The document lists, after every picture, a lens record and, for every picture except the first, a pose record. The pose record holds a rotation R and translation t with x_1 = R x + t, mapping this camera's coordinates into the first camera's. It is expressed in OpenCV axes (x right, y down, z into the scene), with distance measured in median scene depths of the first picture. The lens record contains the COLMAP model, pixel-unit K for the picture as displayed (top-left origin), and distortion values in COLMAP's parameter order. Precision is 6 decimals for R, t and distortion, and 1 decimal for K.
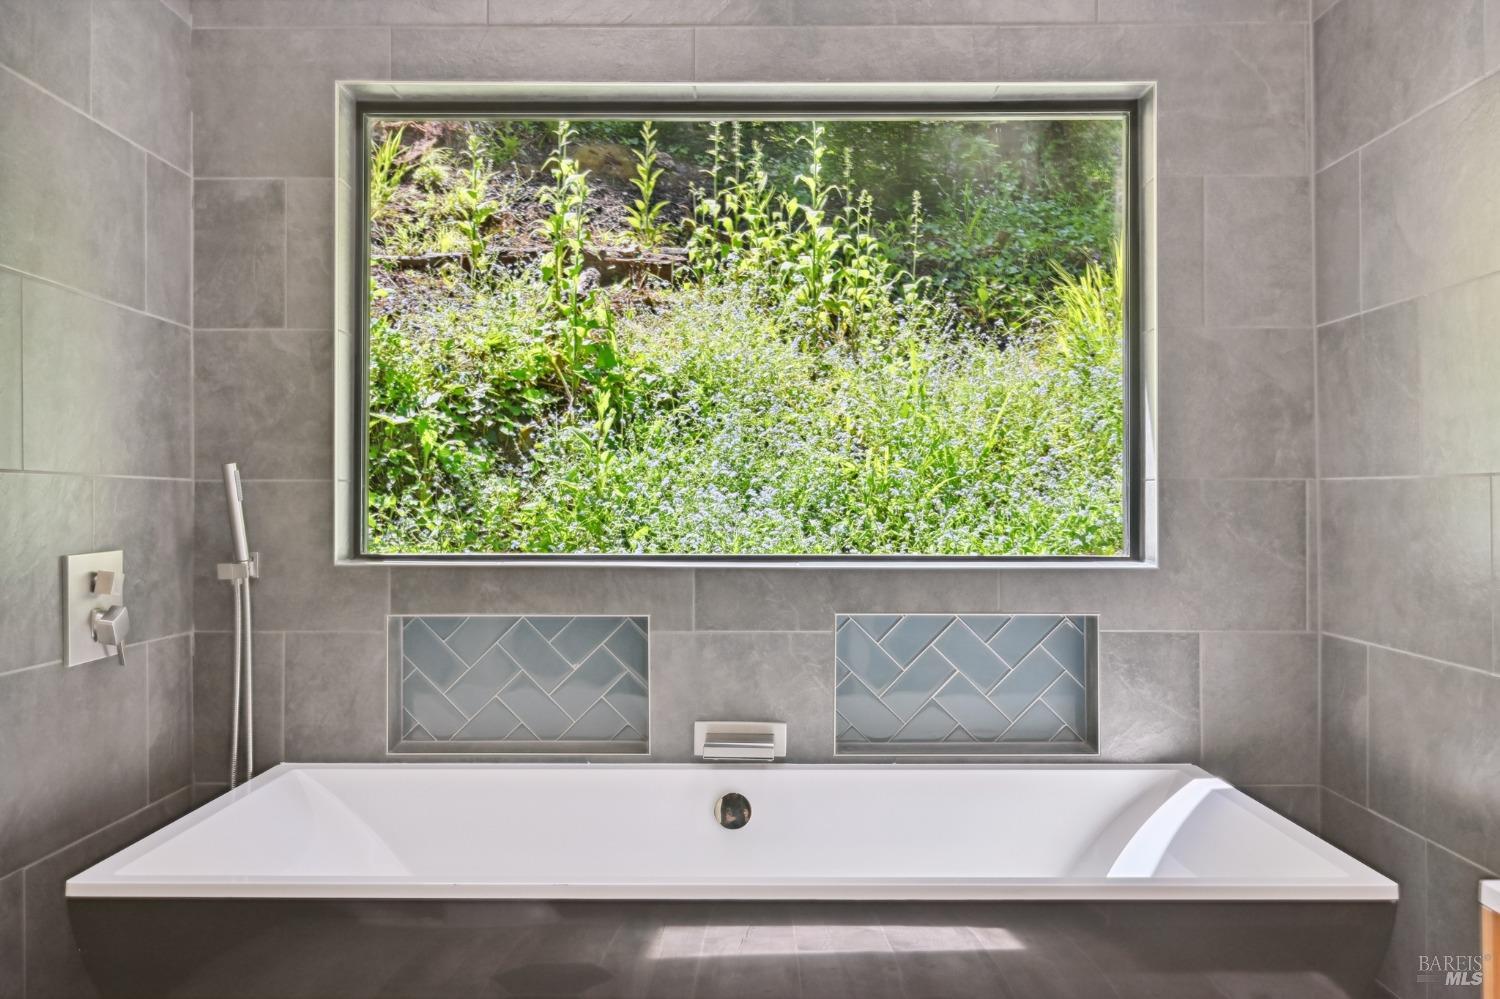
lens RADIAL K [[1268.0, 0, 746.2], [0, 1268.0, 494.0], [0, 0, 1]] dist [0.001247, -0.010528]
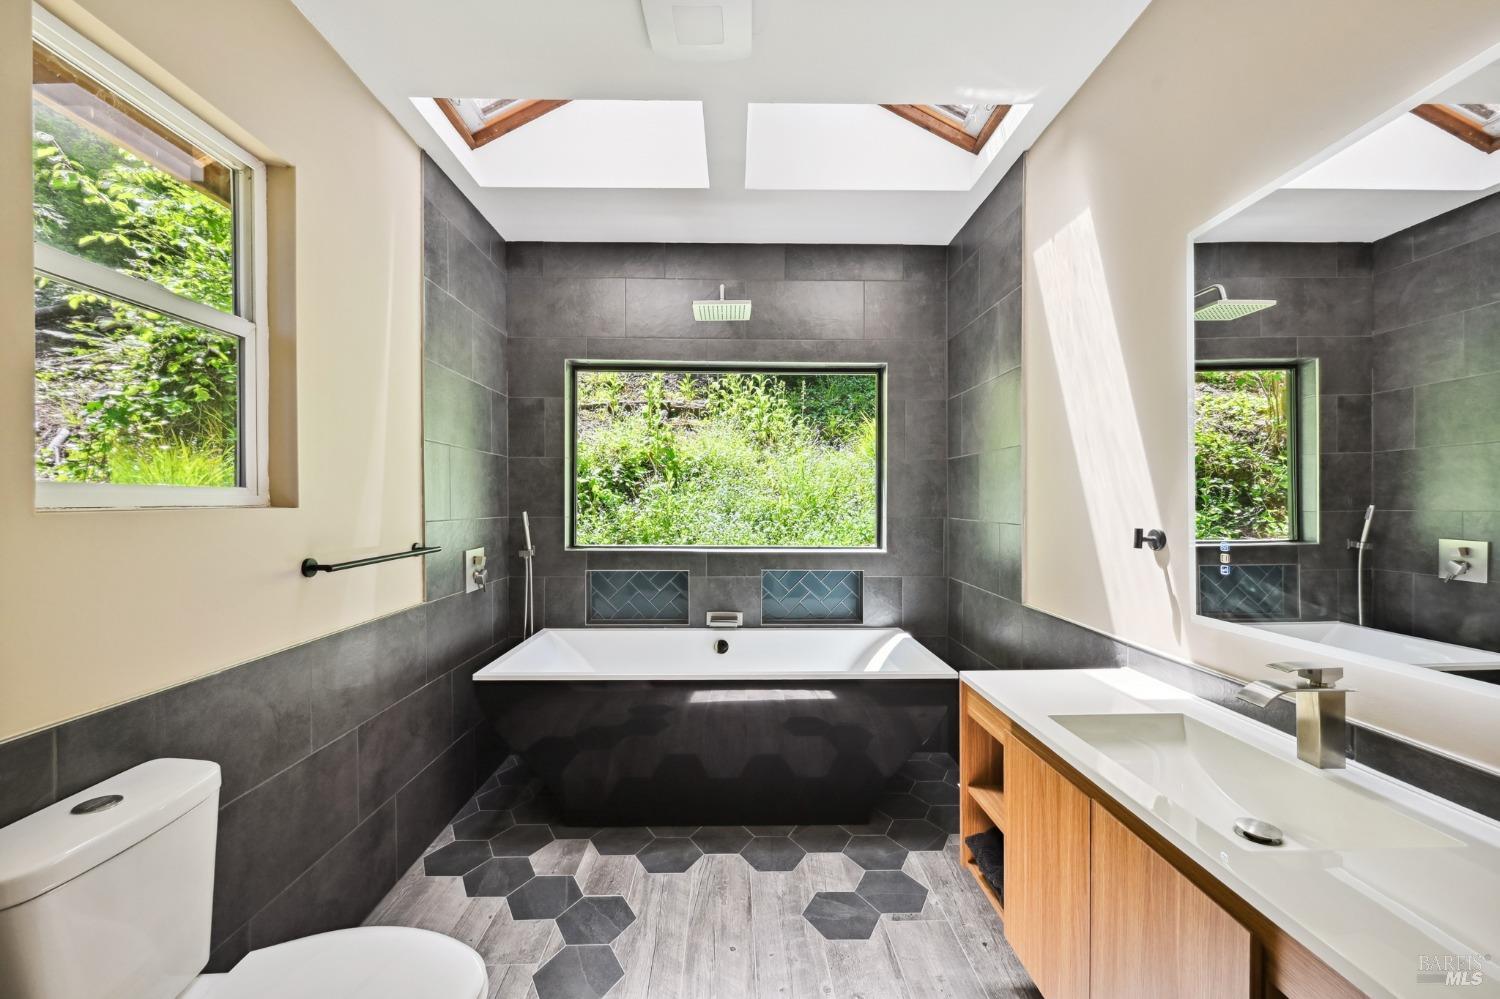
lens RADIAL K [[593.6, 0, 753.1], [0, 593.6, 505.0], [0, 0, 1]] dist [0.000596, -0.000248]
pose [[0.999497, 0.002503, 0.031620, 0.014154], [-0.003085, 0.999826, 0.018371, -0.058225], [-0.031569, -0.018460, 0.999331, -0.198554]]
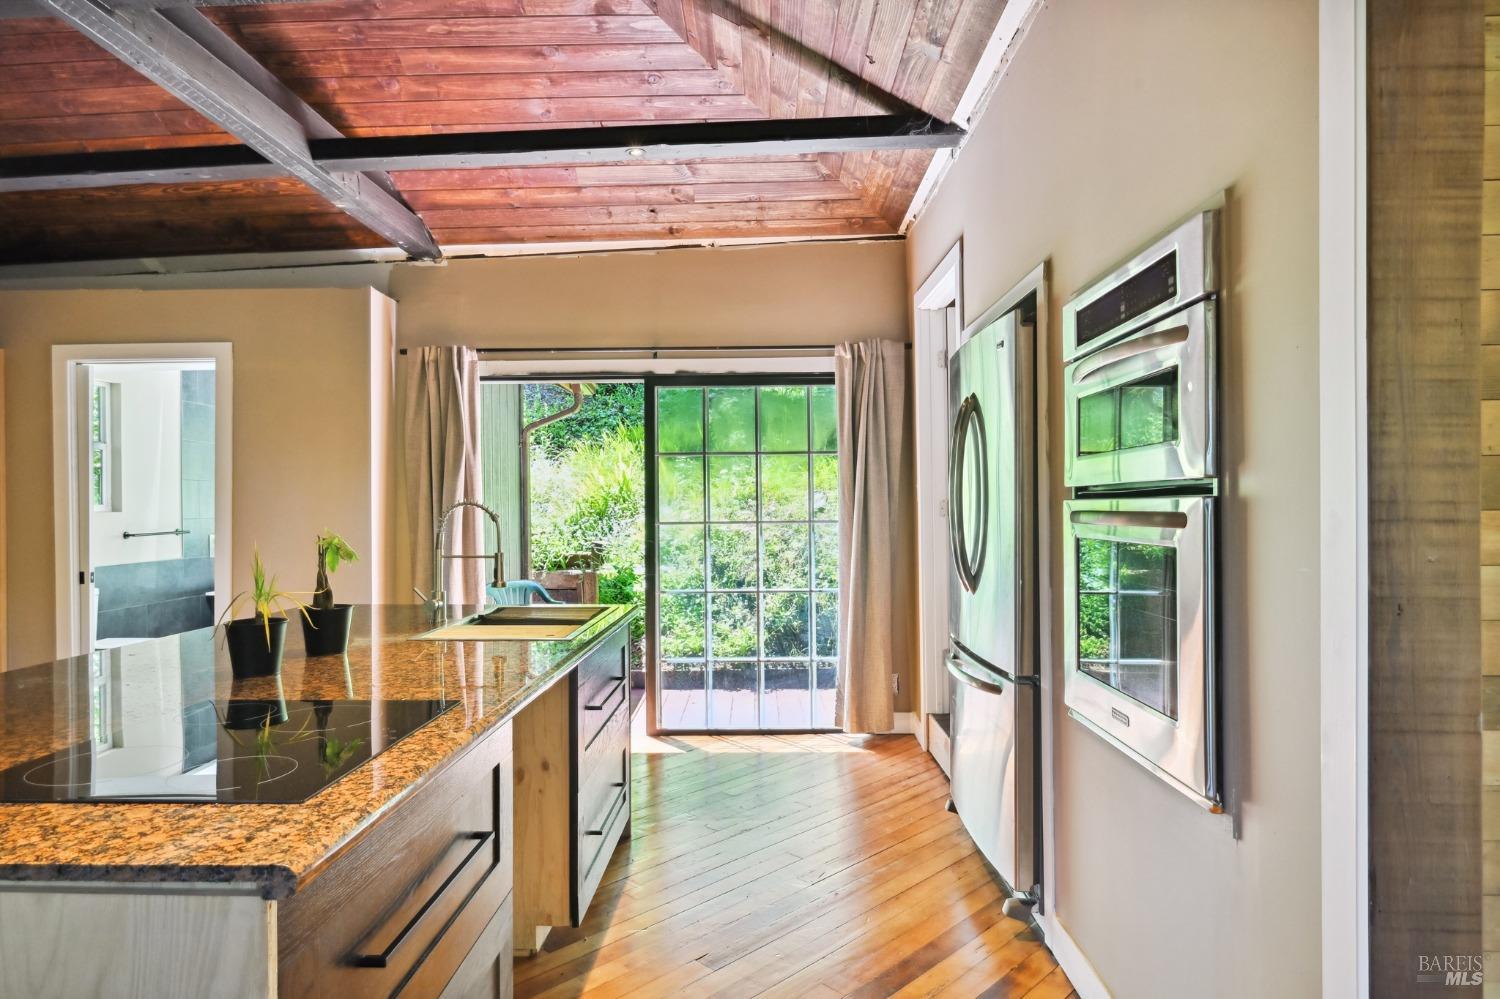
lens RADIAL K [[871.4, 0, 749.1], [0, 871.4, 503.9], [0, 0, 1]] dist [0.002779, 0.000444]
pose [[0.999920, -0.003832, -0.012018, 1.351804], [0.003941, 0.999951, 0.009092, -0.080023], [0.011983, -0.009139, 0.999886, -1.995027]]
